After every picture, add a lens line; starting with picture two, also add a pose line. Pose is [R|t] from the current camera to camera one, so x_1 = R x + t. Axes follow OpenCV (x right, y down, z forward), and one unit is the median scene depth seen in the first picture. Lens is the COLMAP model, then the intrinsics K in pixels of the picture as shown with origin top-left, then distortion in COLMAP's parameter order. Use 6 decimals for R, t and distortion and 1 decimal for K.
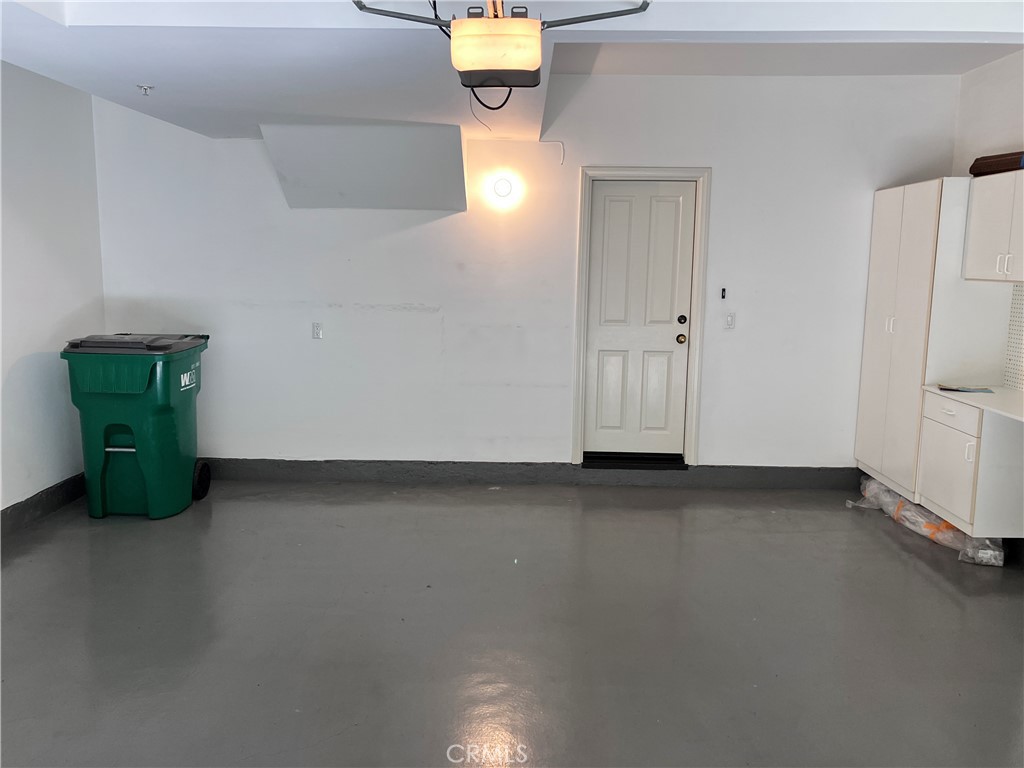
lens RADIAL K [[828.4, 0, 508.3], [0, 828.4, 388.5], [0, 0, 1]] dist [0.049202, -0.066100]
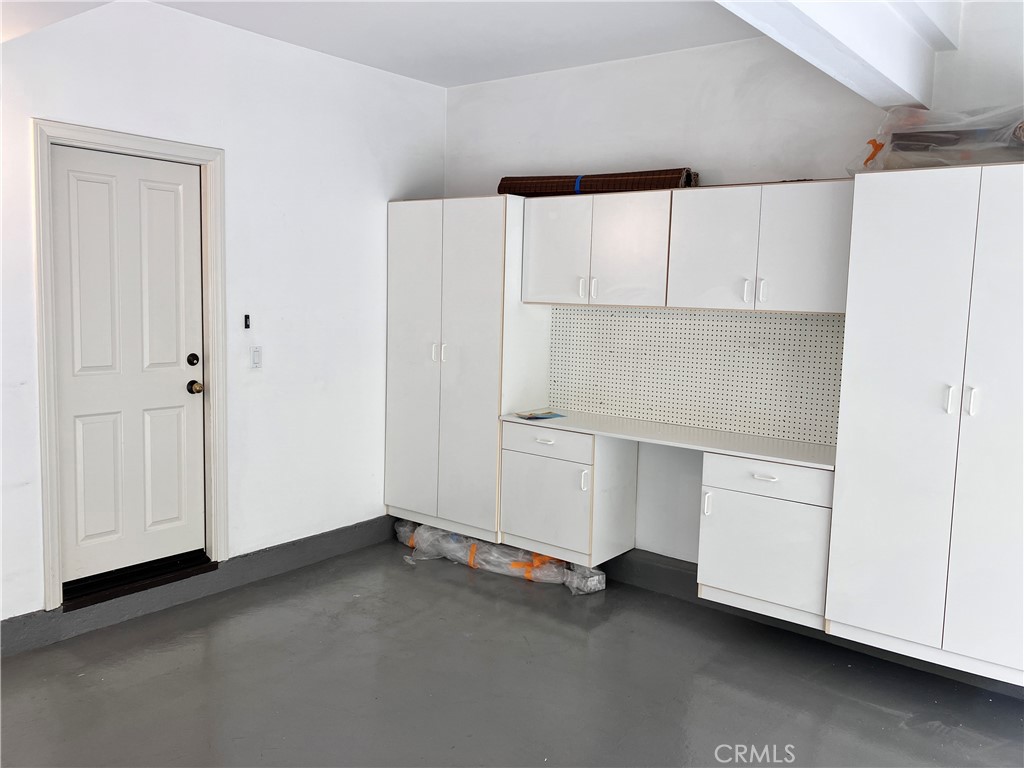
lens RADIAL K [[828.4, 0, 514.4], [0, 828.4, 378.4], [0, 0, 1]] dist [0.049202, -0.066100]
pose [[0.614843, -0.078569, 0.784726, -0.183818], [0.107377, 0.994099, 0.015401, -0.050226], [-0.781306, 0.074792, 0.619651, 0.360795]]
